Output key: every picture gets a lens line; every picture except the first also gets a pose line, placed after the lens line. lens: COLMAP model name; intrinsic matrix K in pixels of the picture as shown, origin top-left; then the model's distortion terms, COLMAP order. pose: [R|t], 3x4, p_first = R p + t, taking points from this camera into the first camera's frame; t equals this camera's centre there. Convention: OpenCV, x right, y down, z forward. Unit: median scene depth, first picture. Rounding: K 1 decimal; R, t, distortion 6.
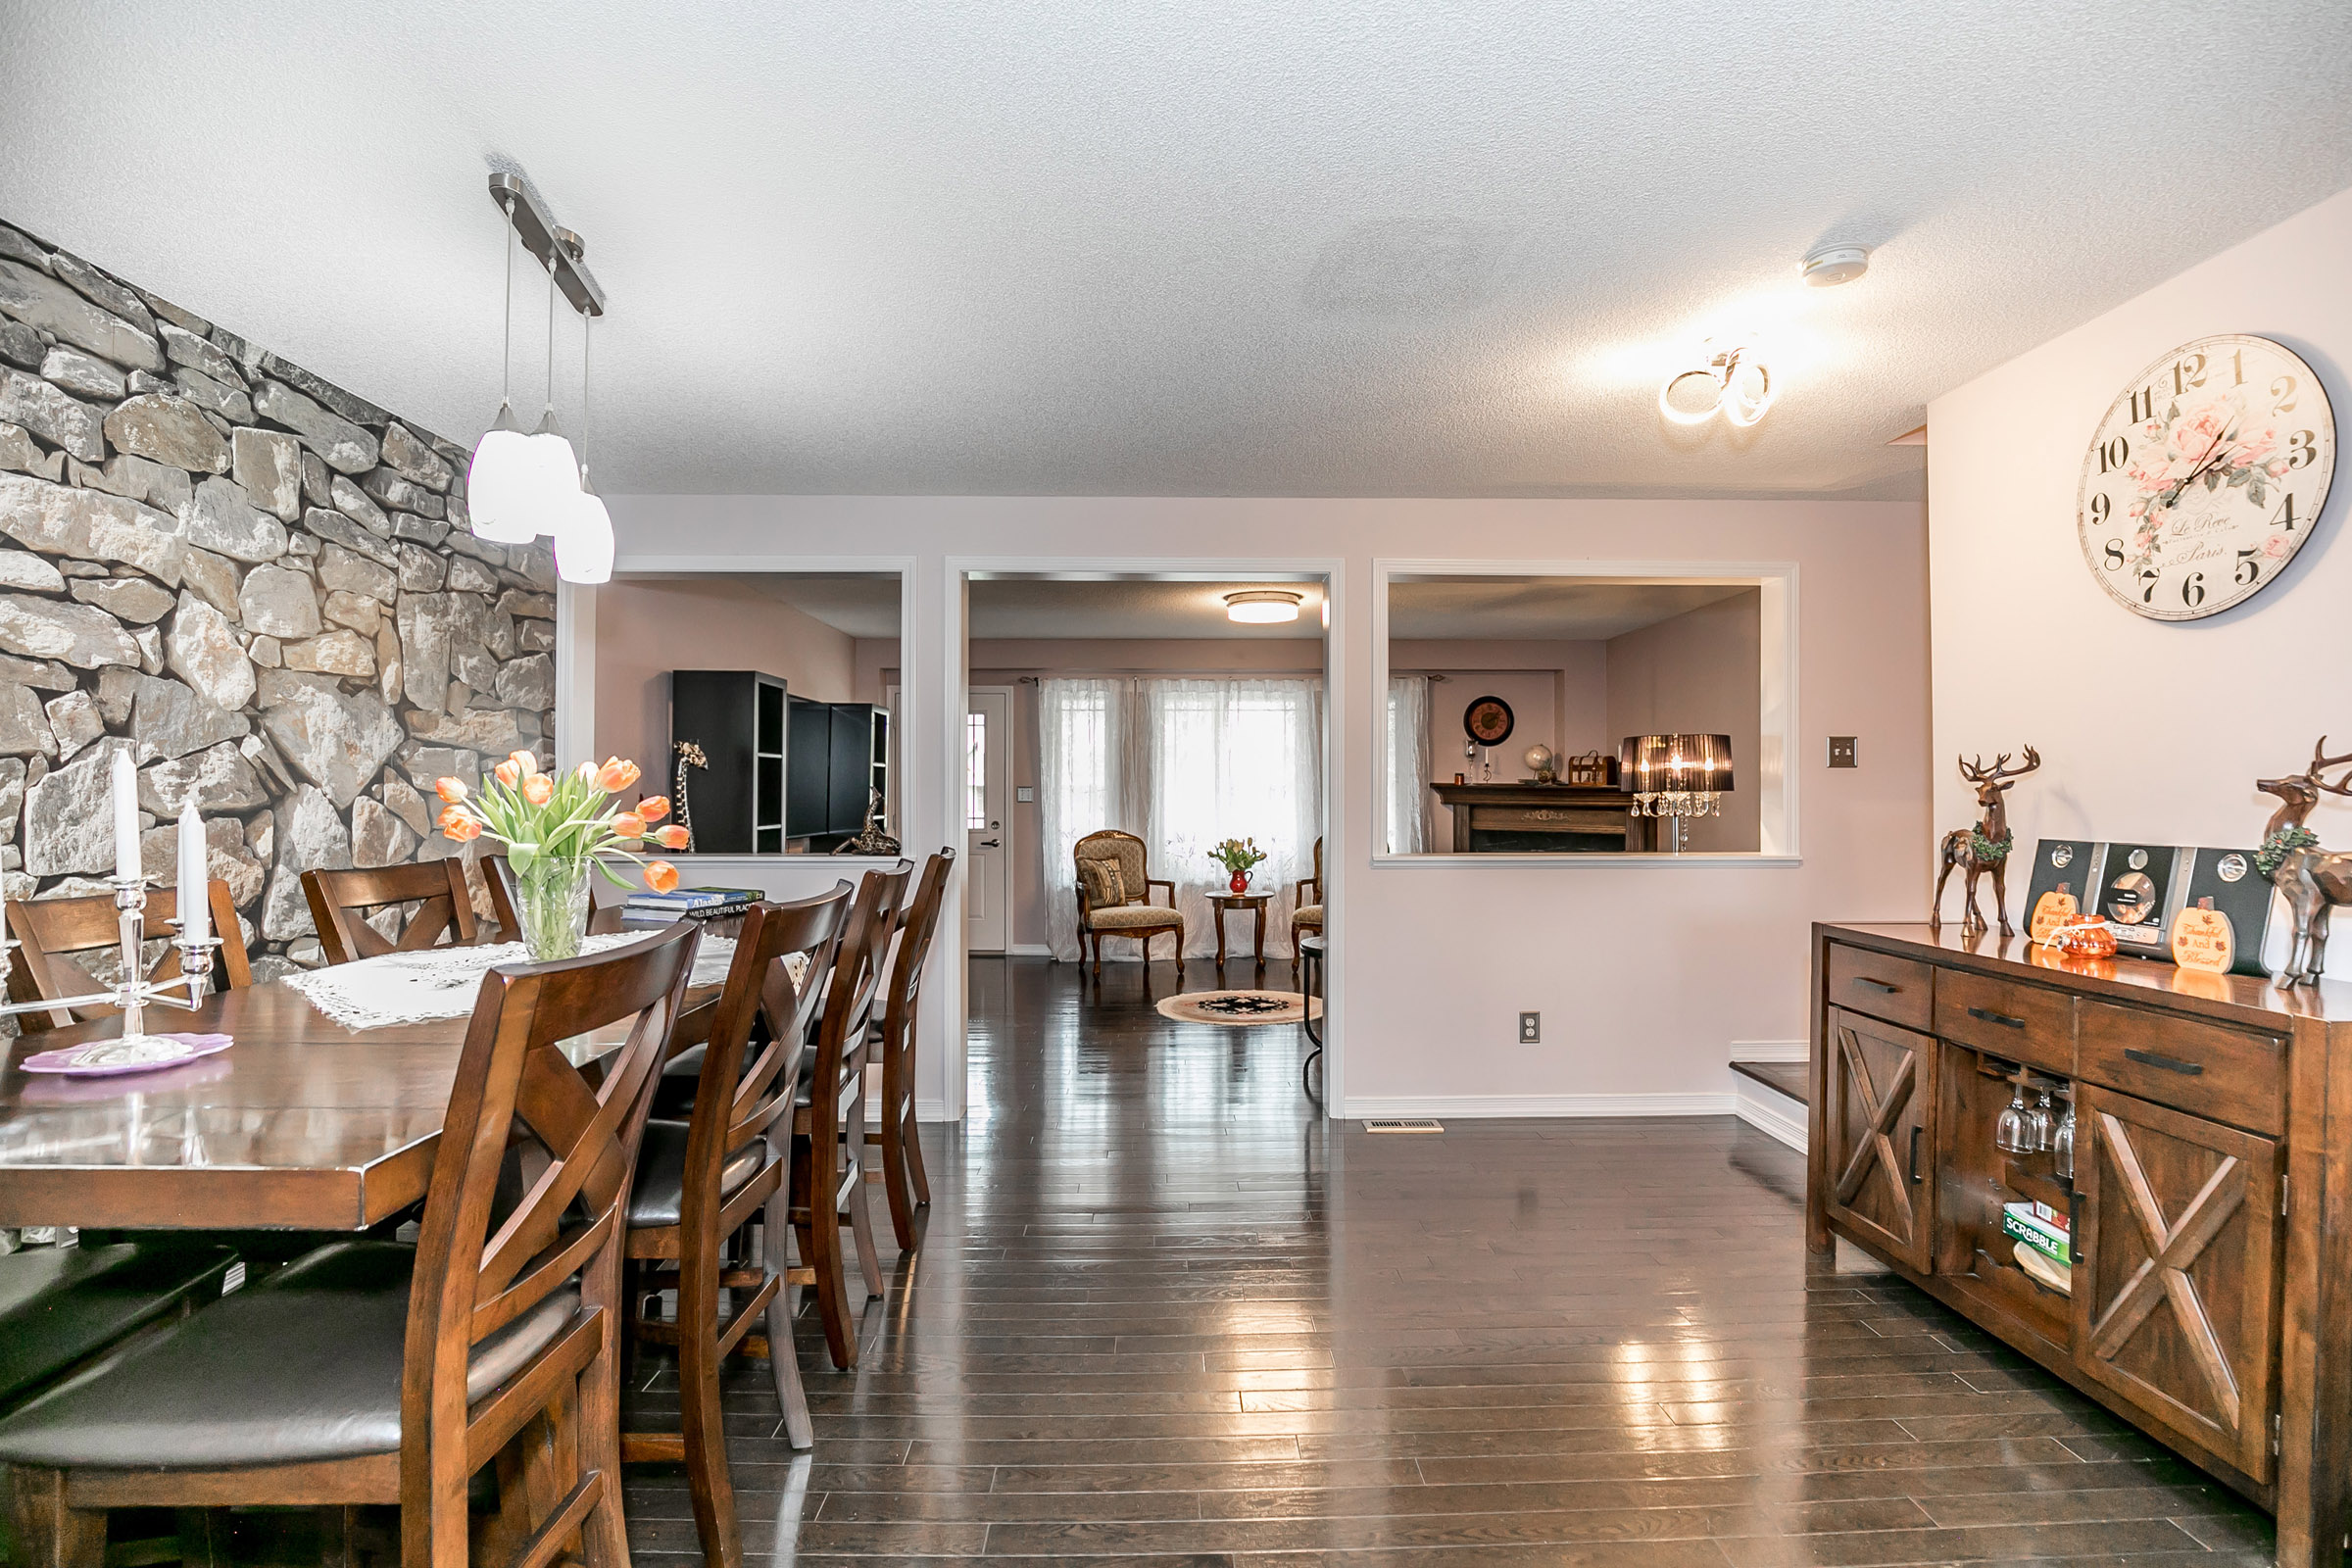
lens RADIAL K [[1087.7, 0, 1176.0], [0, 1087.7, 784.0], [0, 0, 1]] dist [-0.028550, 0.000827]
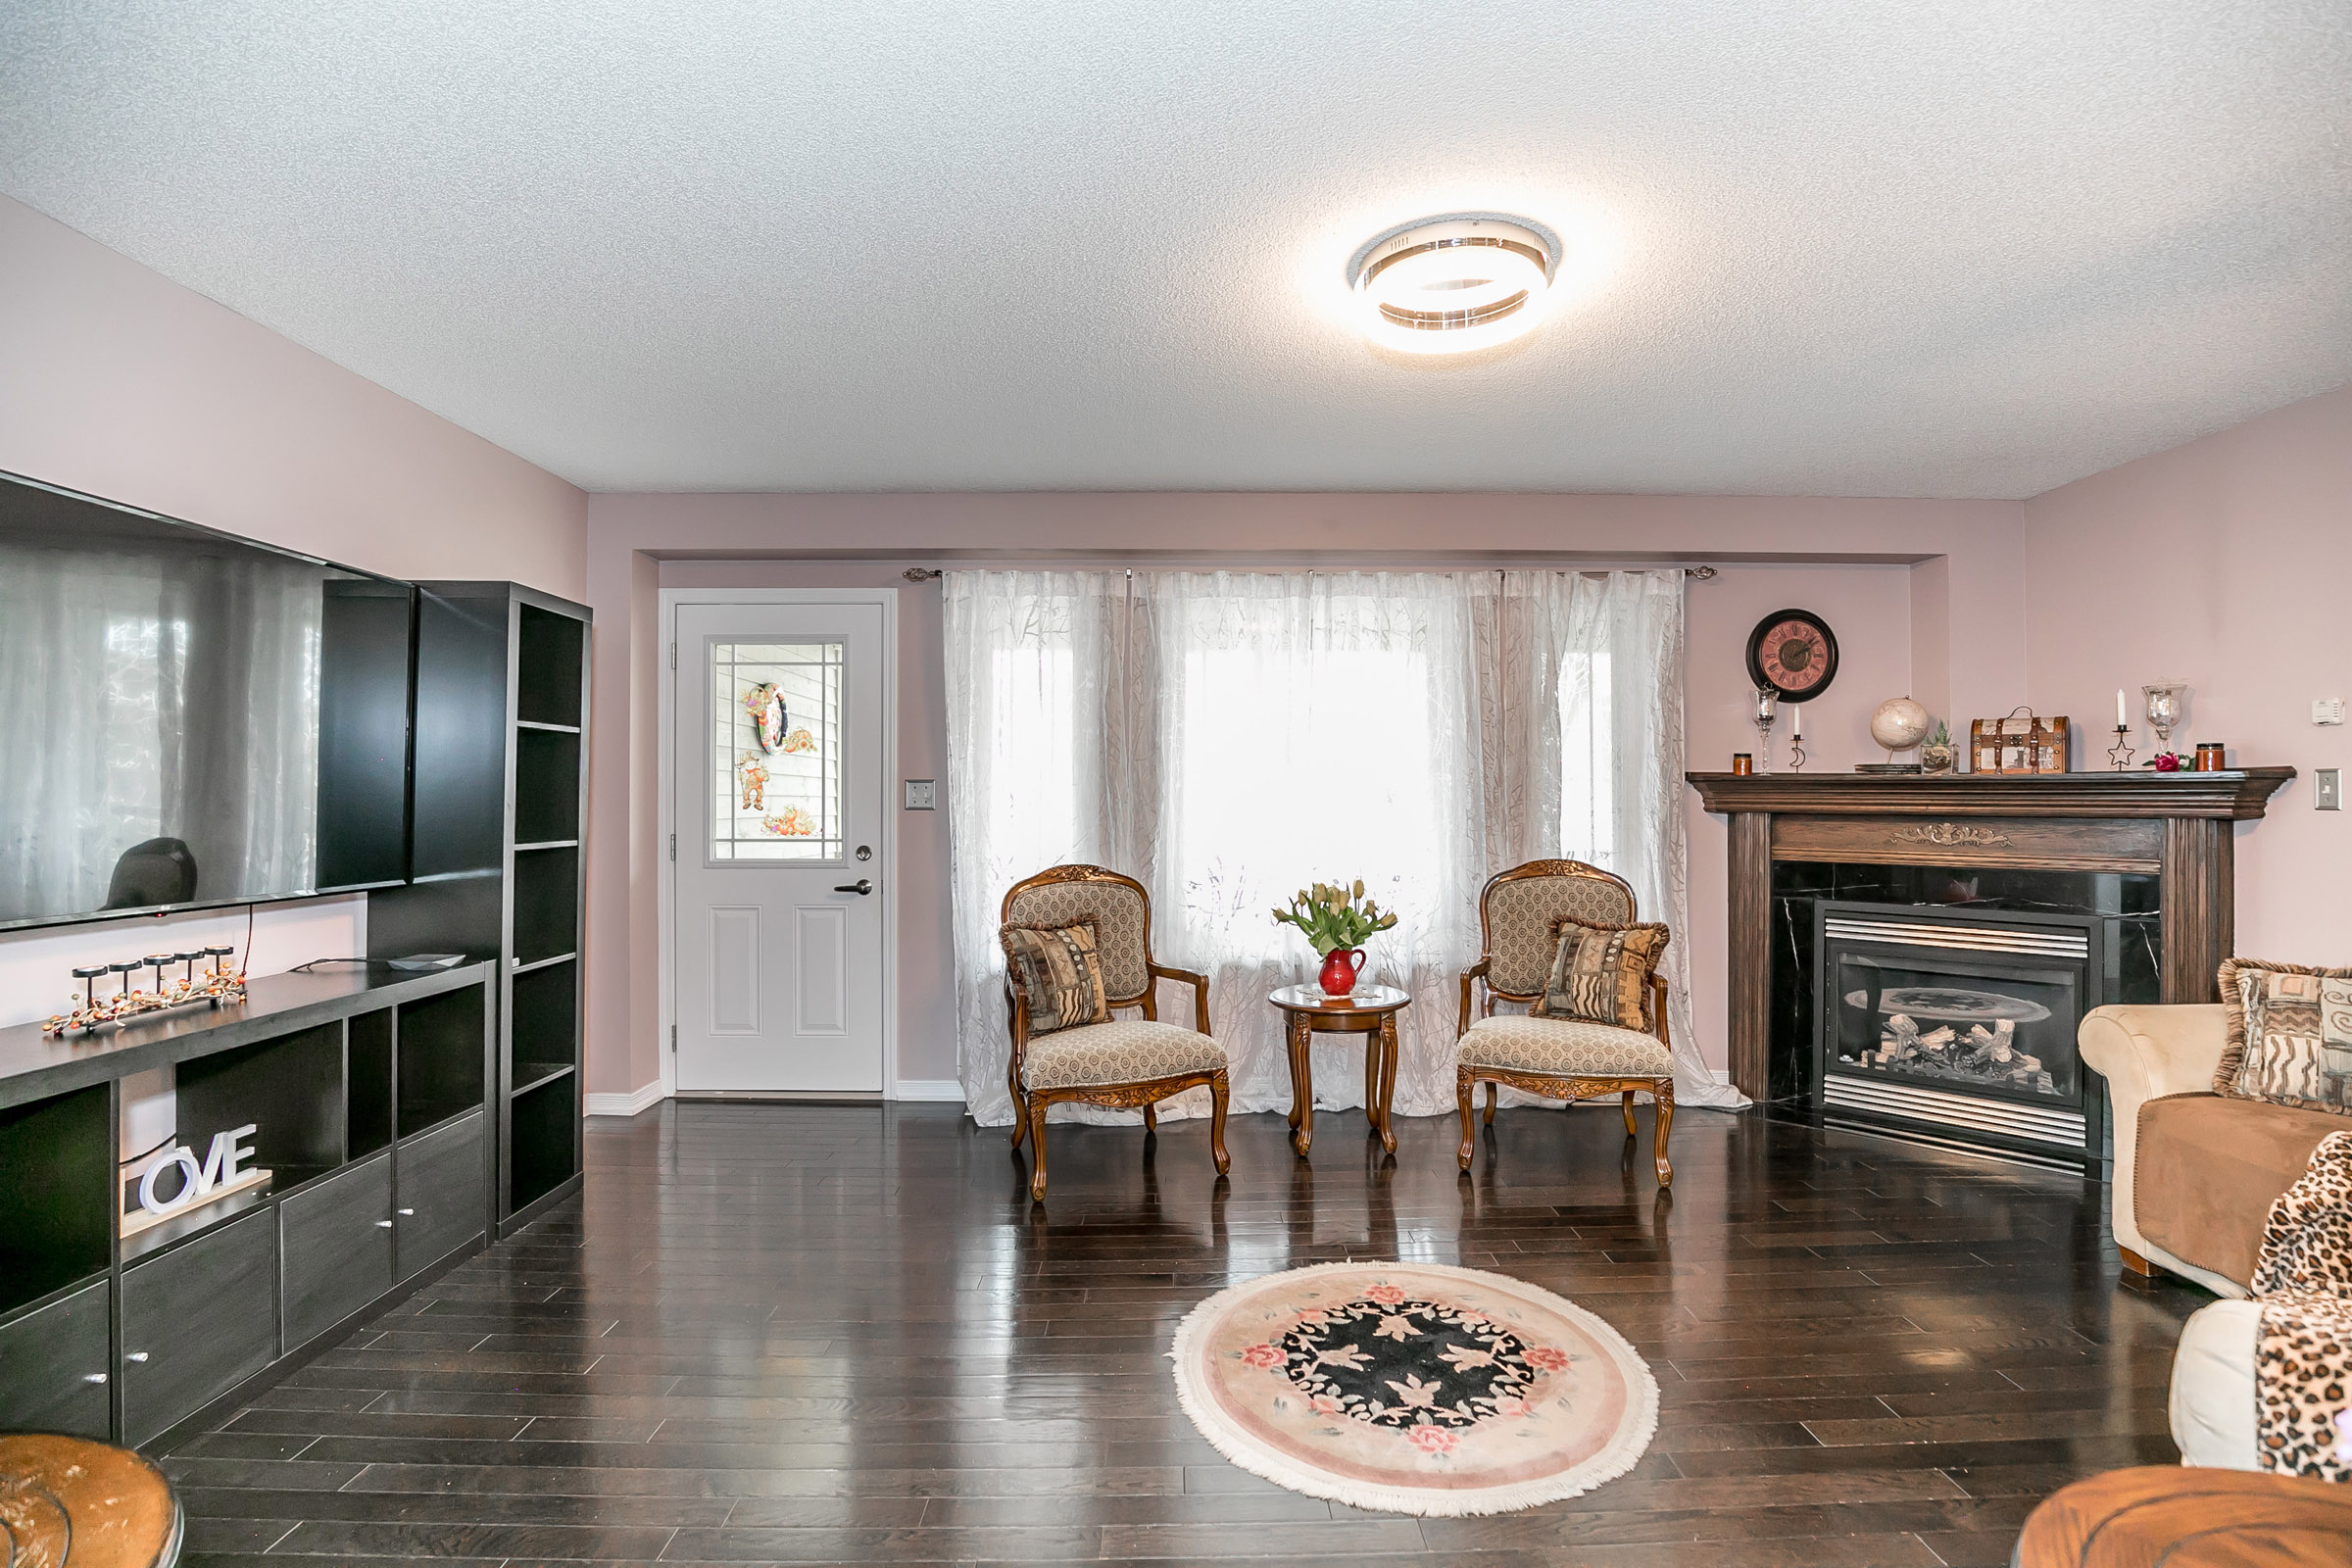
lens RADIAL K [[1087.7, 0, 1176.0], [0, 1087.7, 784.0], [0, 0, 1]] dist [-0.028550, 0.000827]
pose [[0.999872, -0.002008, -0.015871, -0.007040], [0.001930, 0.999986, -0.004922, 0.007355], [0.015880, 0.004891, 0.999862, 0.490143]]
